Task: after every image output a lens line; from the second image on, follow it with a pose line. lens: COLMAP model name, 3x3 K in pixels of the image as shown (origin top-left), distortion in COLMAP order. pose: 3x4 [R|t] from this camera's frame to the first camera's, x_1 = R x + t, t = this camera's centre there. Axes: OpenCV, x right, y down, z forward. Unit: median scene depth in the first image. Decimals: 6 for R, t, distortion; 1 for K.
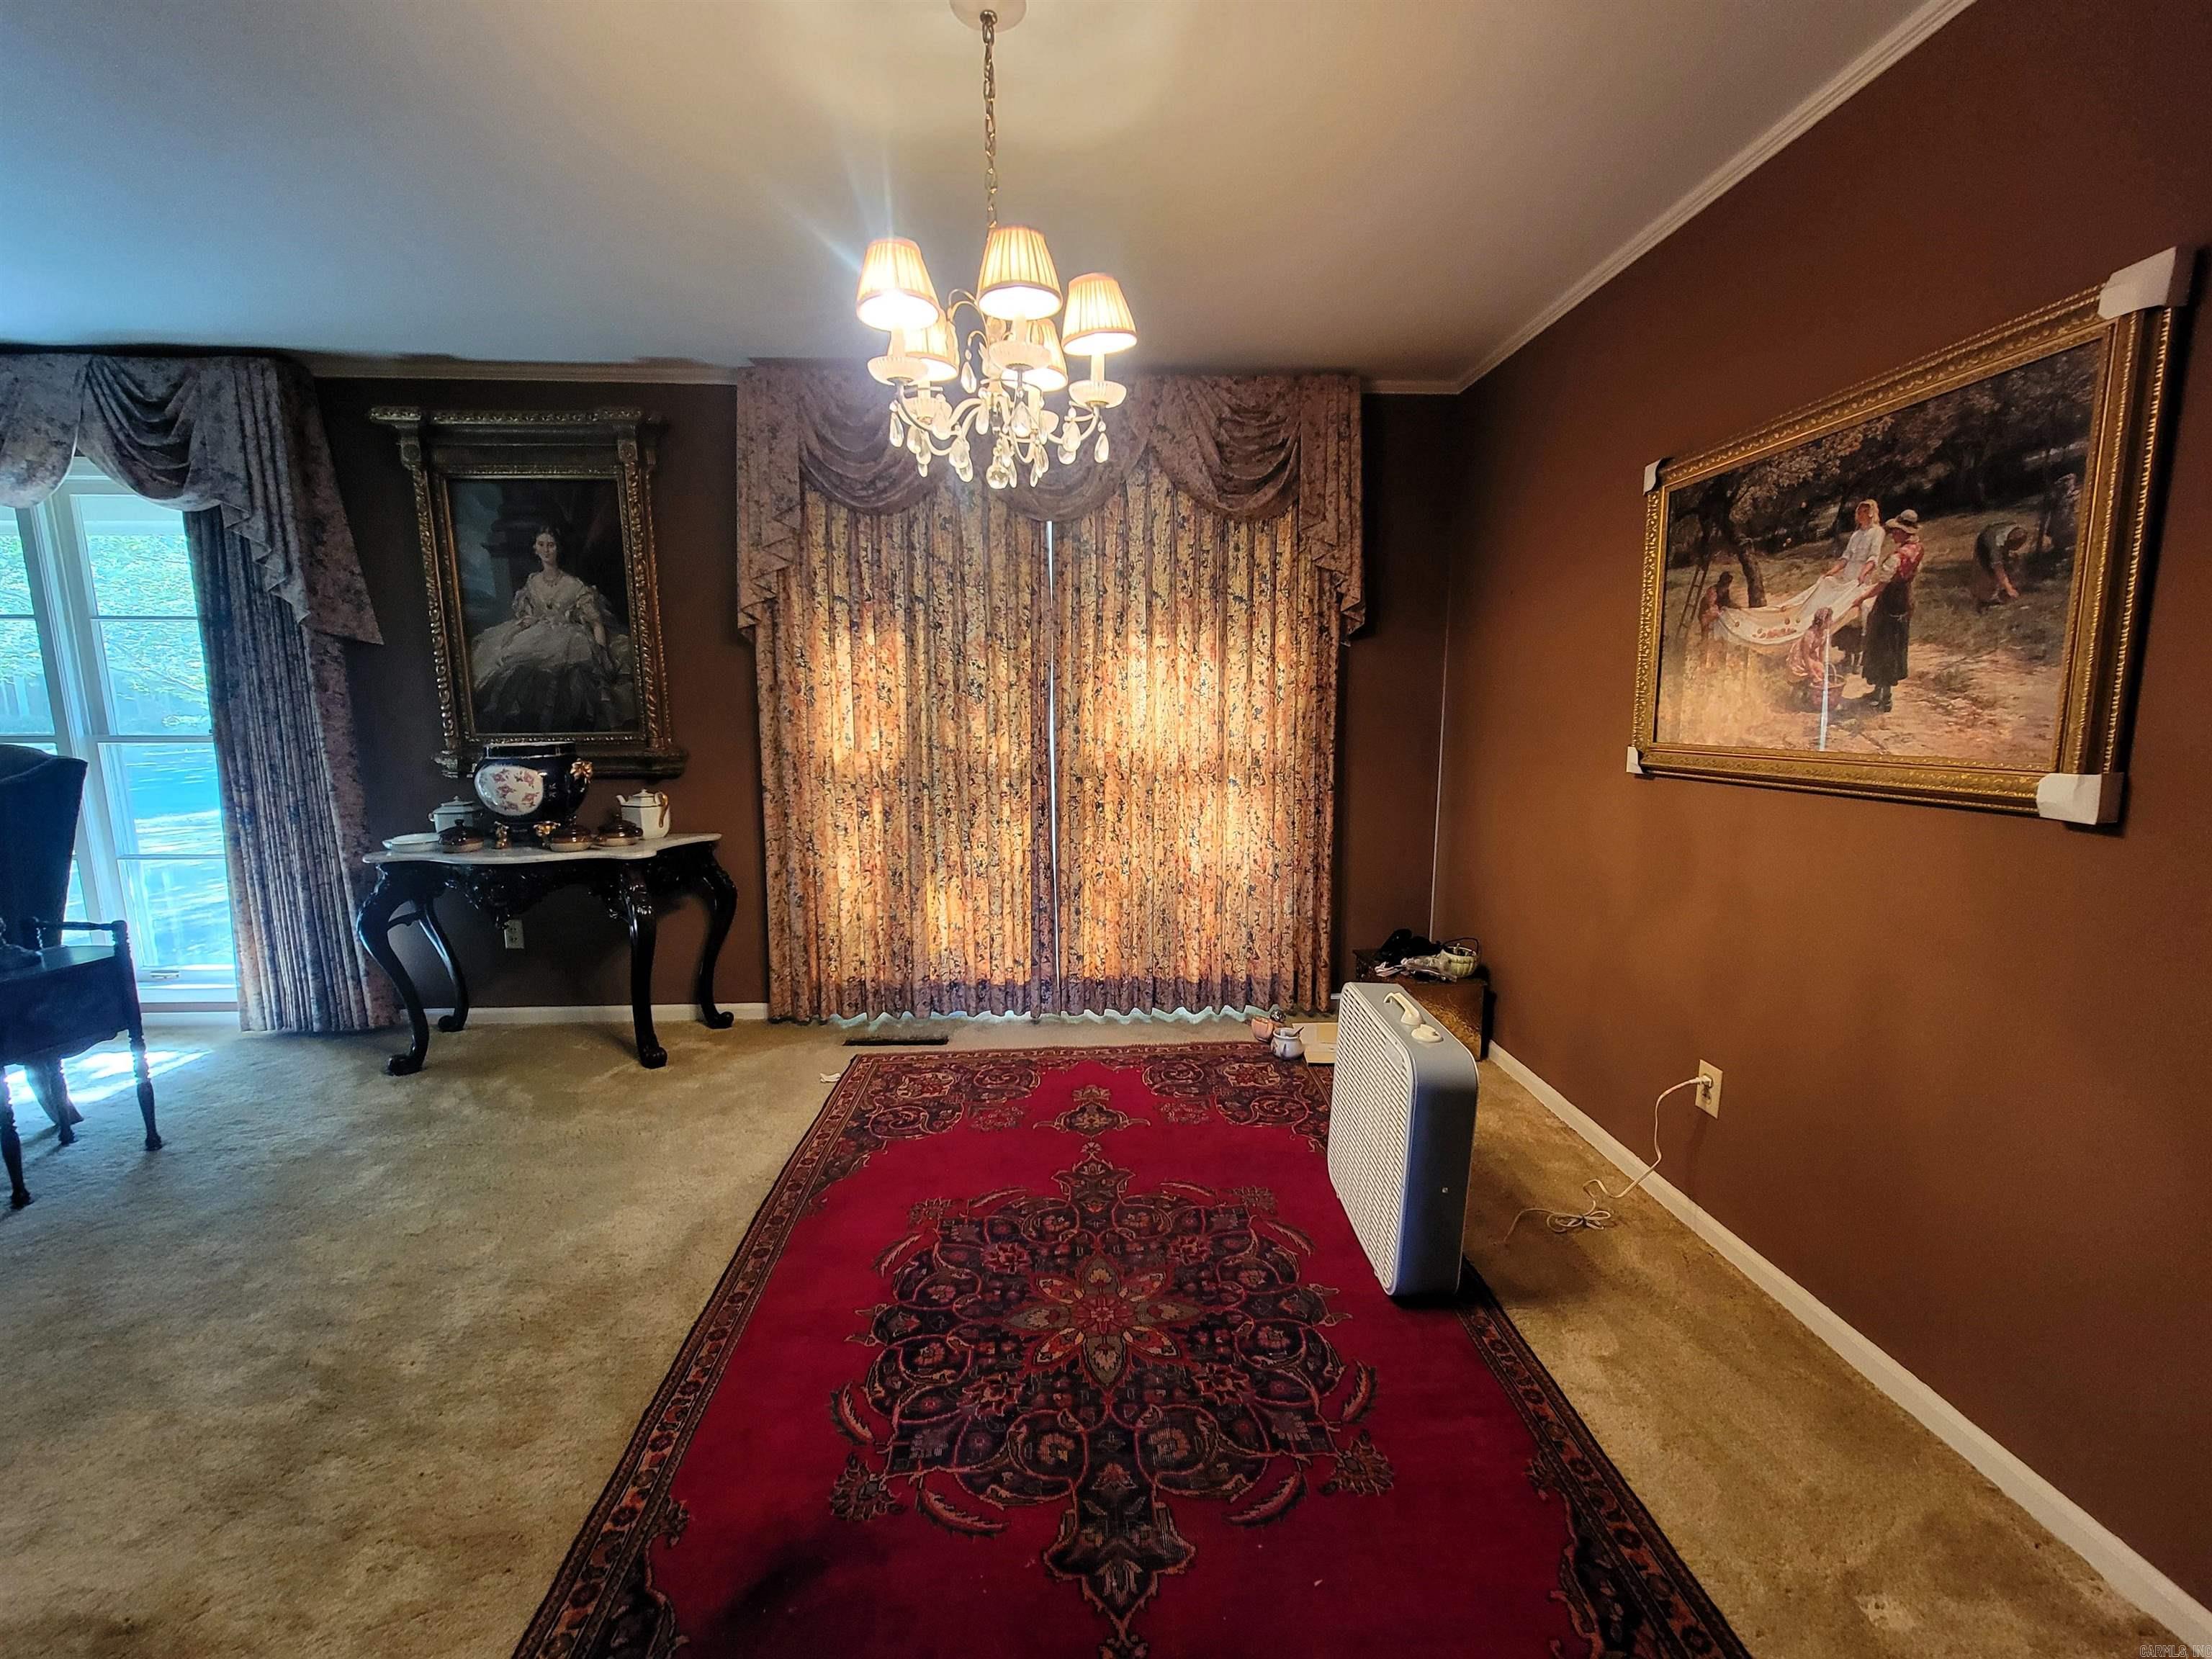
lens RADIAL K [[902.6, 0, 1106.0], [0, 902.6, 829.5], [0, 0, 1]] dist [0.000110, -0.000008]
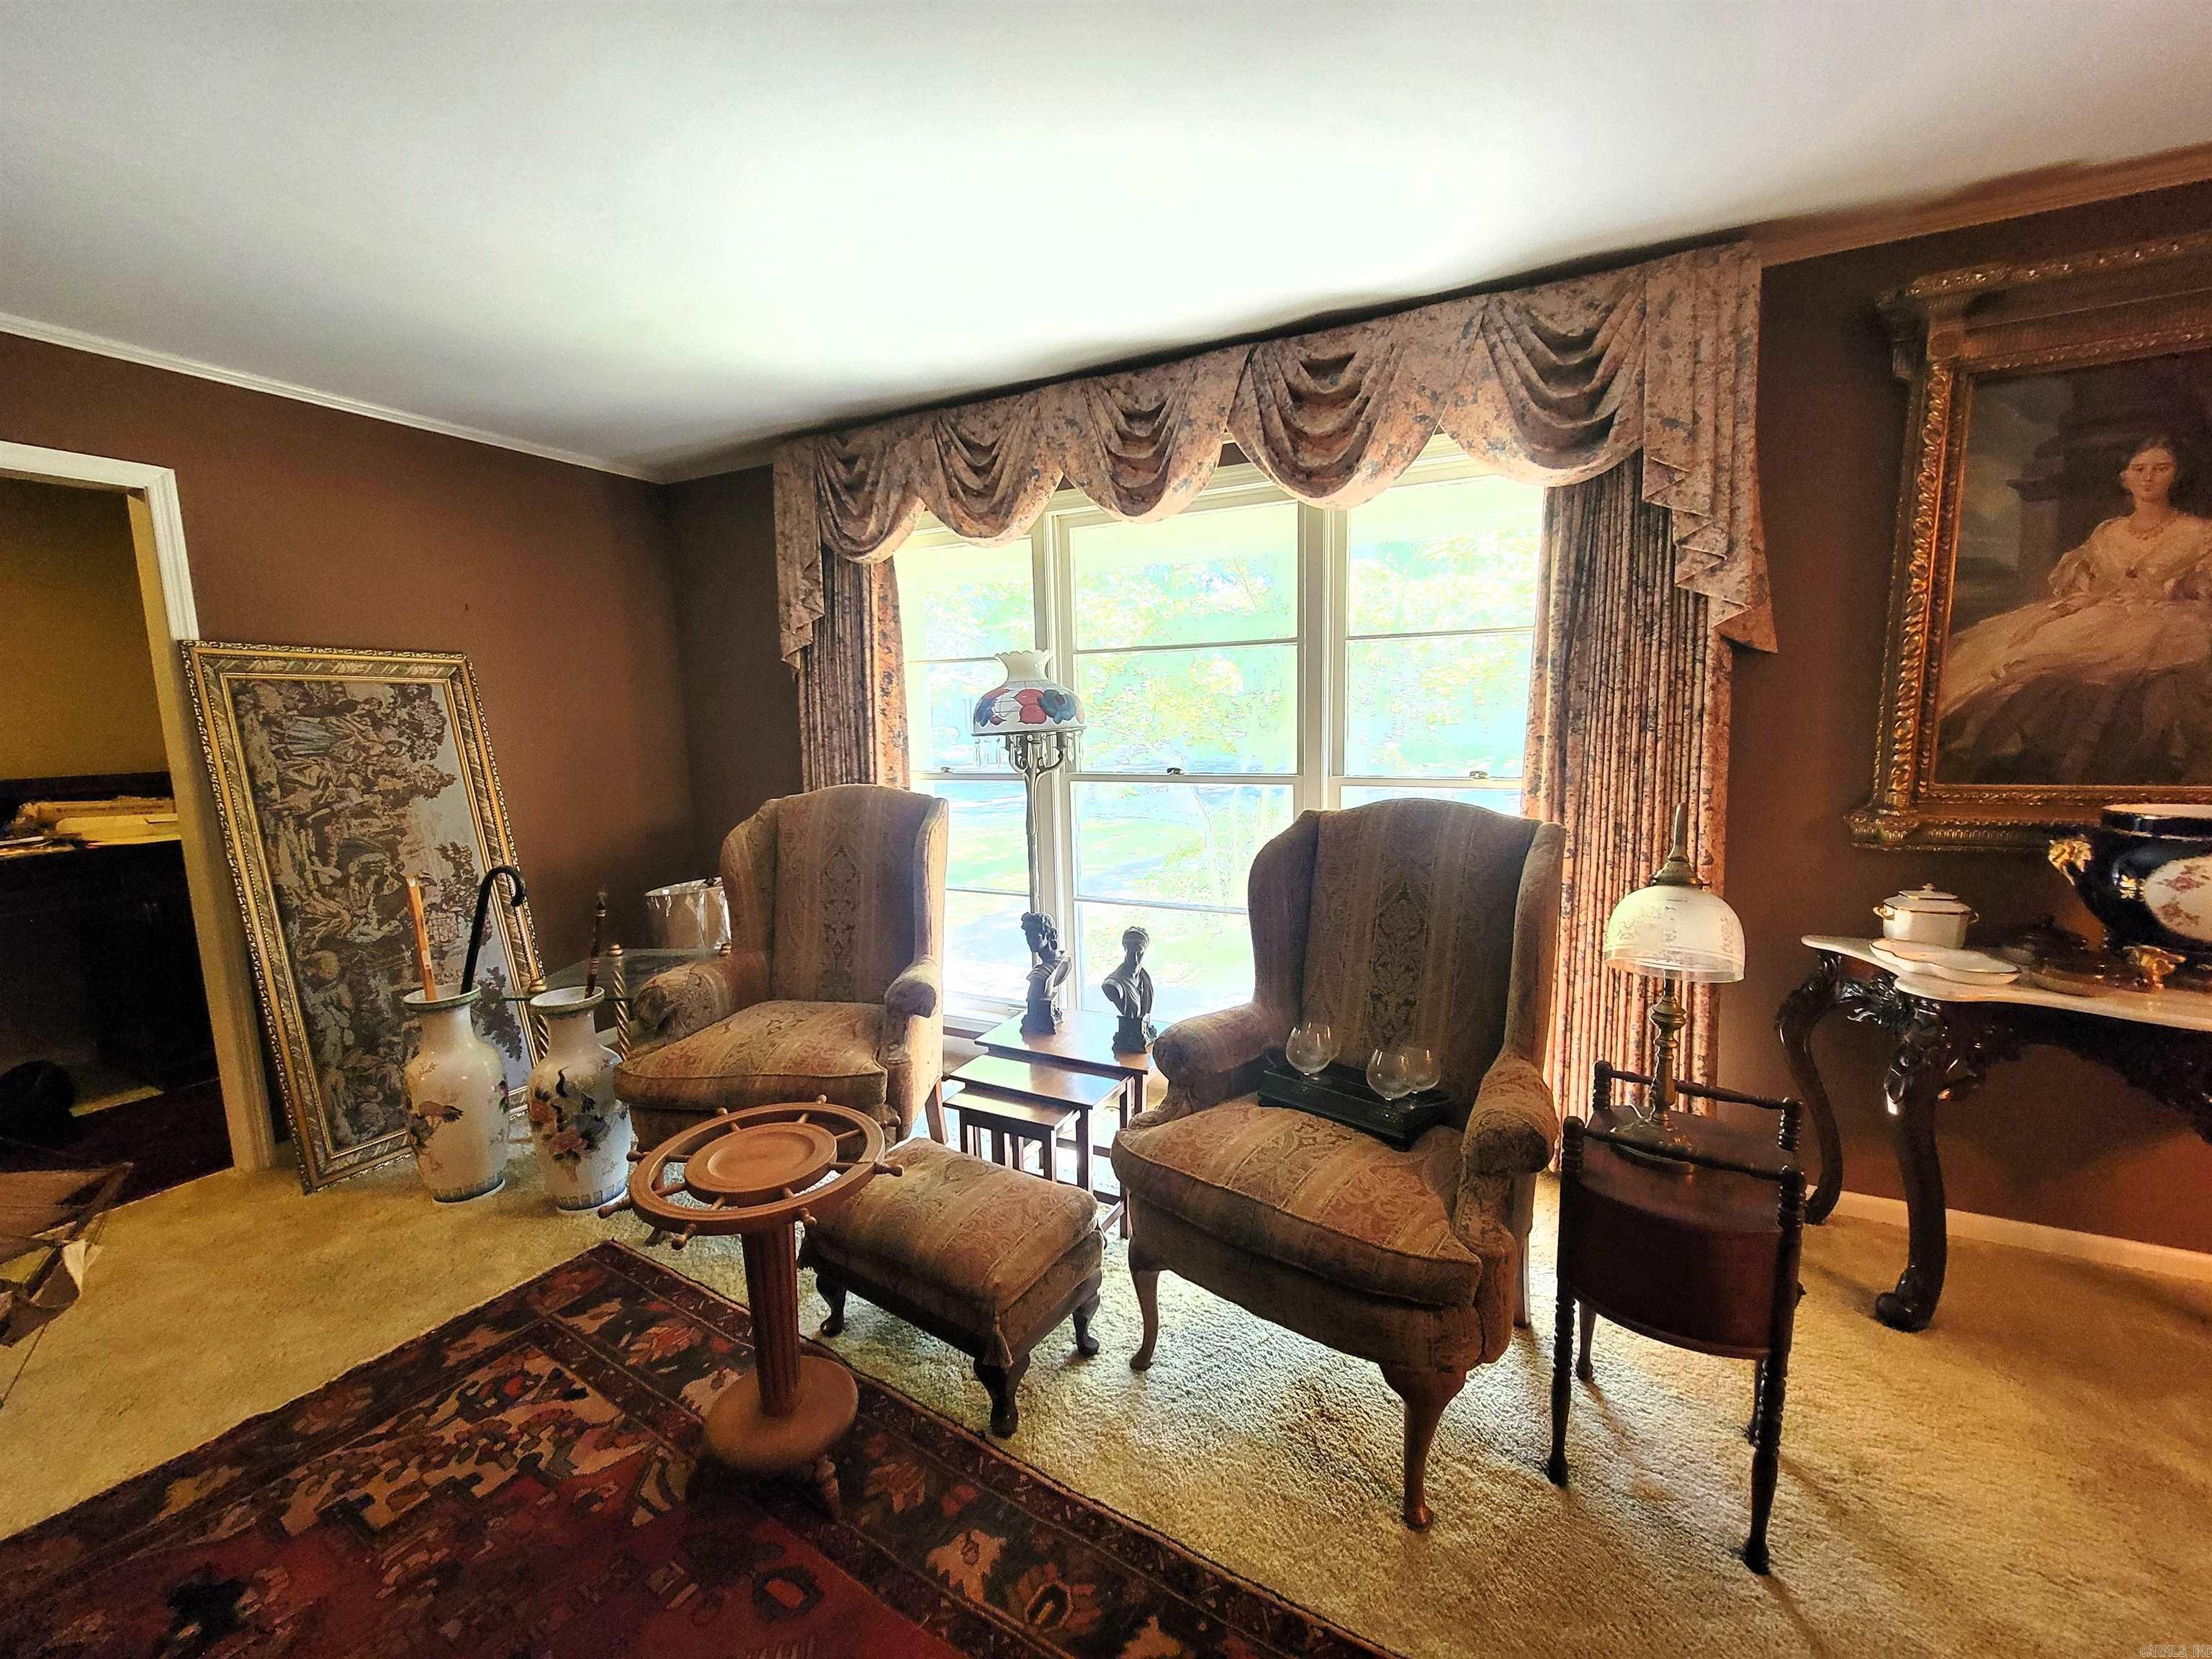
lens RADIAL K [[902.6, 0, 1106.0], [0, 902.6, 829.5], [0, 0, 1]] dist [0.000110, -0.000008]
pose [[0.871383, 0.045187, -0.488518, -0.918784], [-0.048032, 0.998823, 0.006712, -0.051605], [0.488246, 0.017615, 0.872528, 0.157451]]
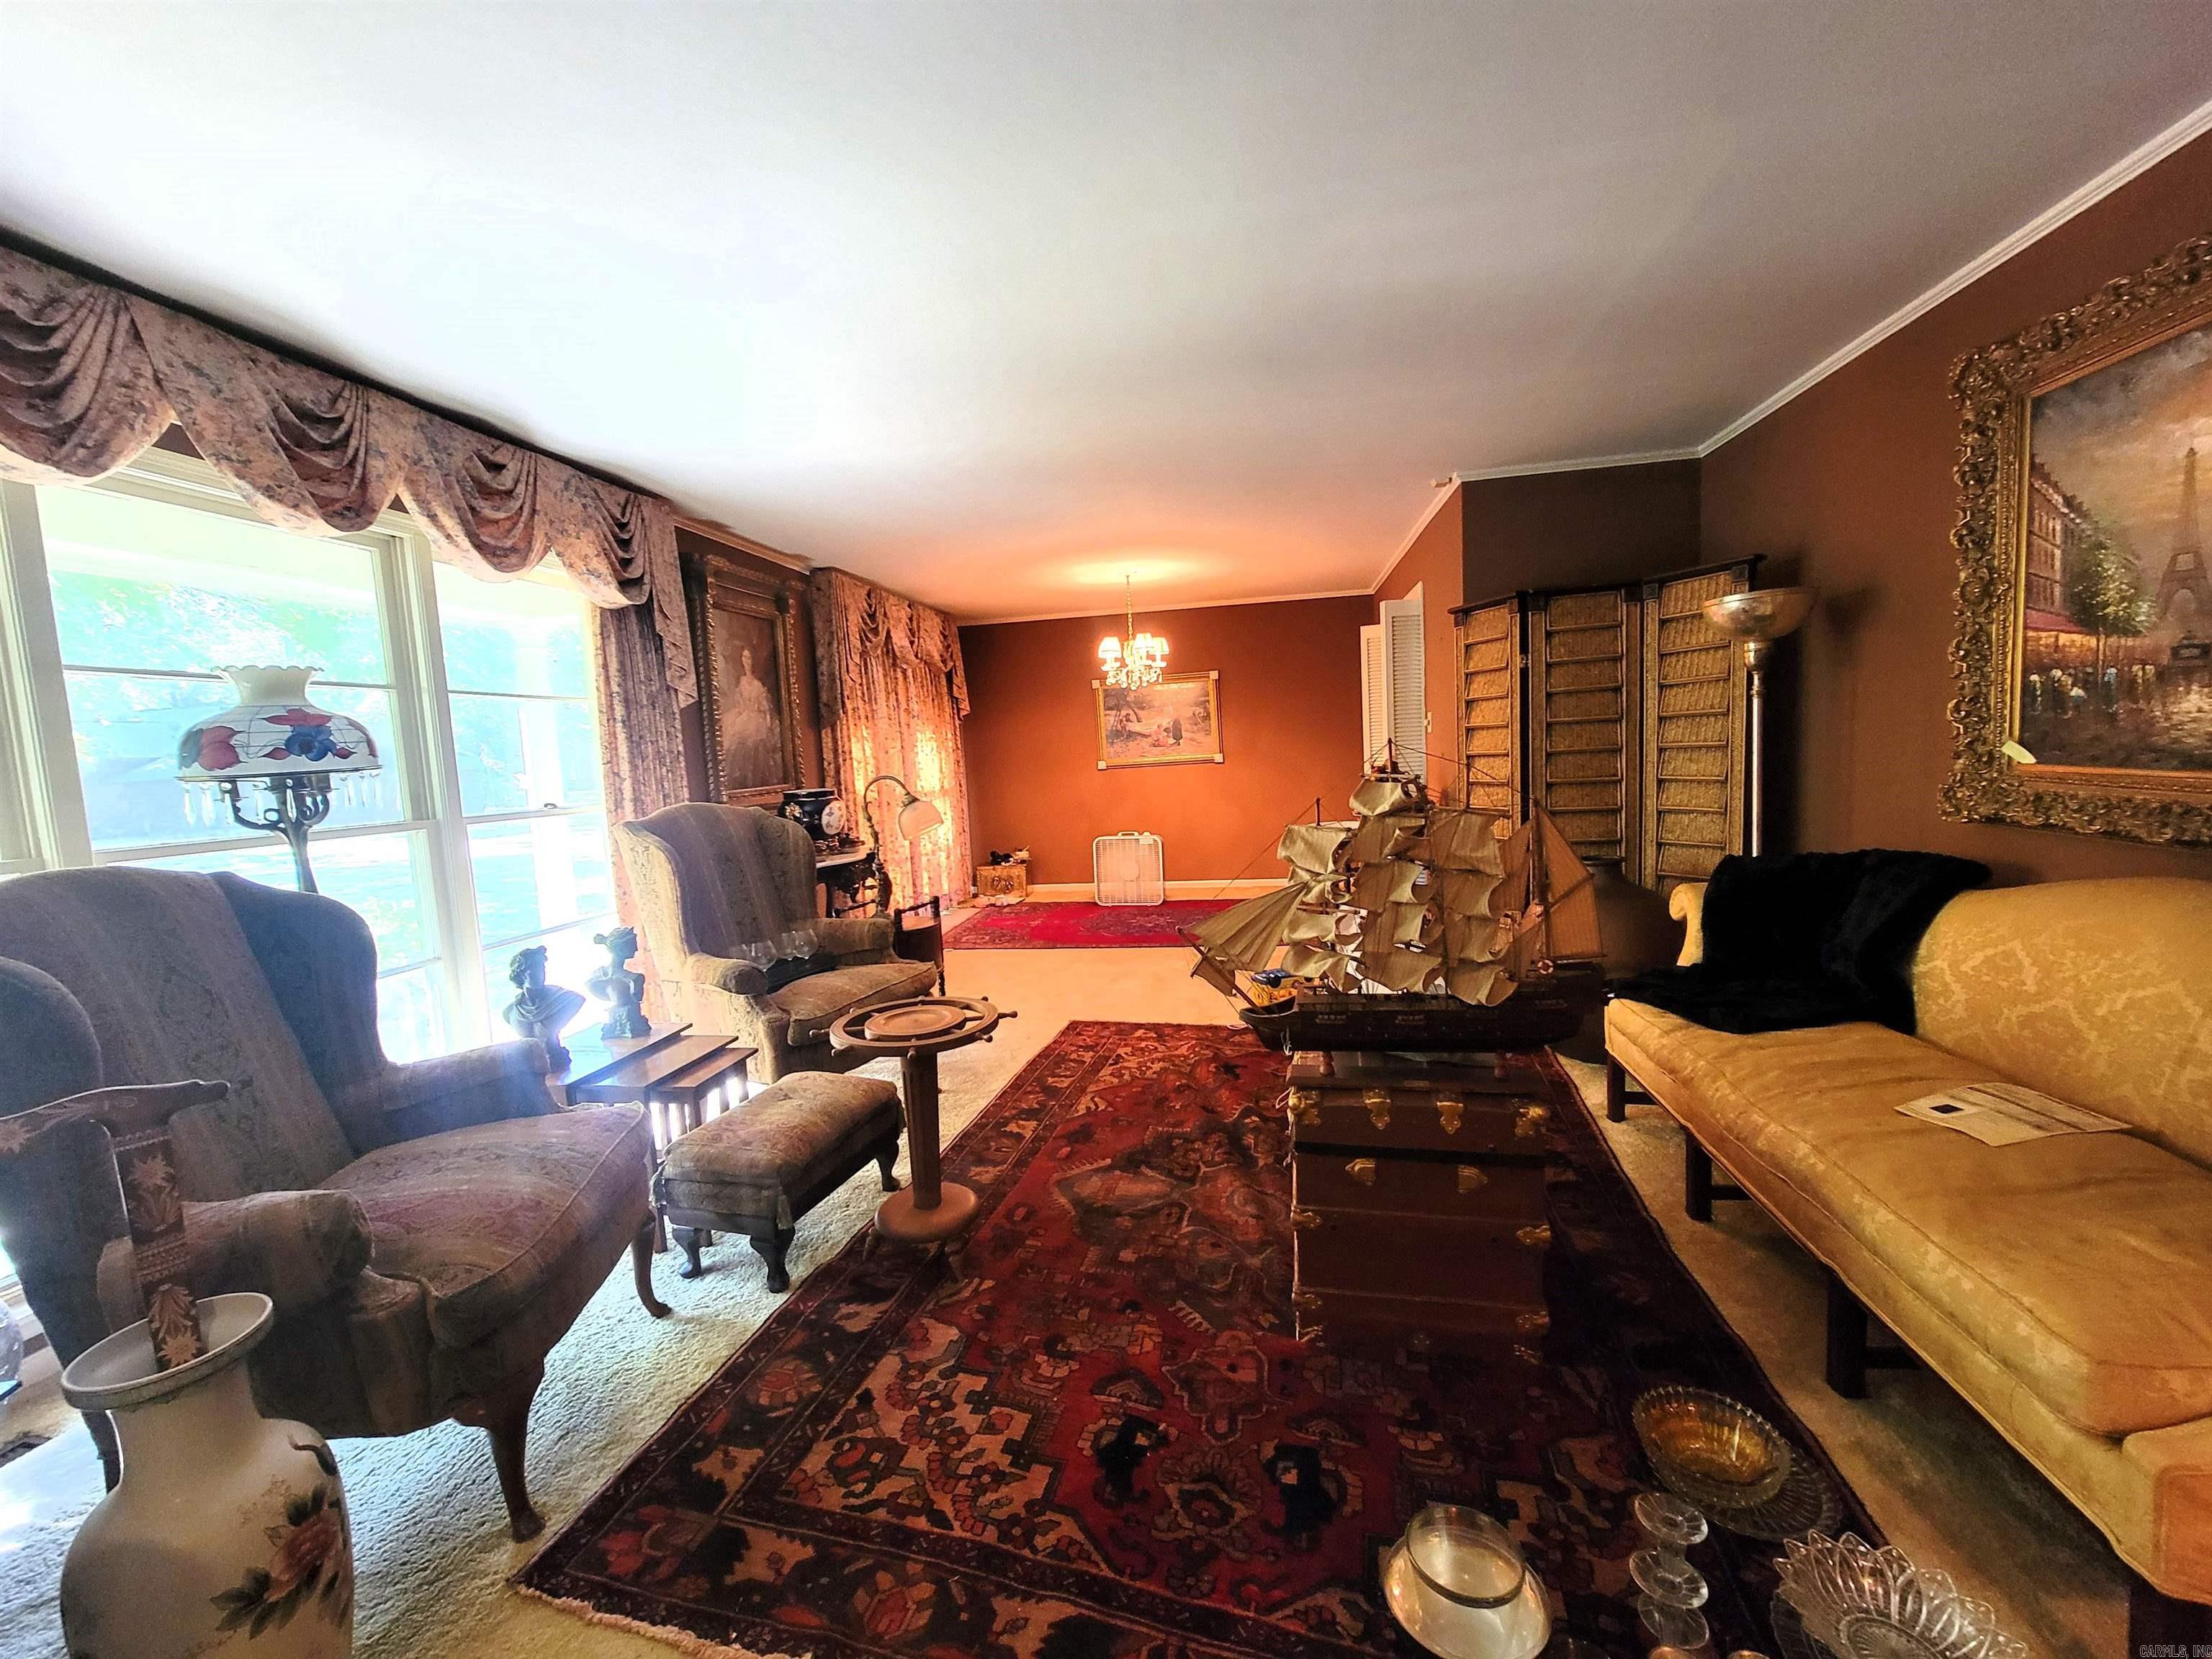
lens RADIAL K [[902.6, 0, 1106.0], [0, 902.6, 829.5], [0, 0, 1]] dist [0.000110, -0.000008]
pose [[0.219361, -0.099095, 0.970598, -1.919773], [0.191201, 0.979904, 0.056832, -0.020668], [-0.956725, 0.173112, 0.233900, 0.166482]]
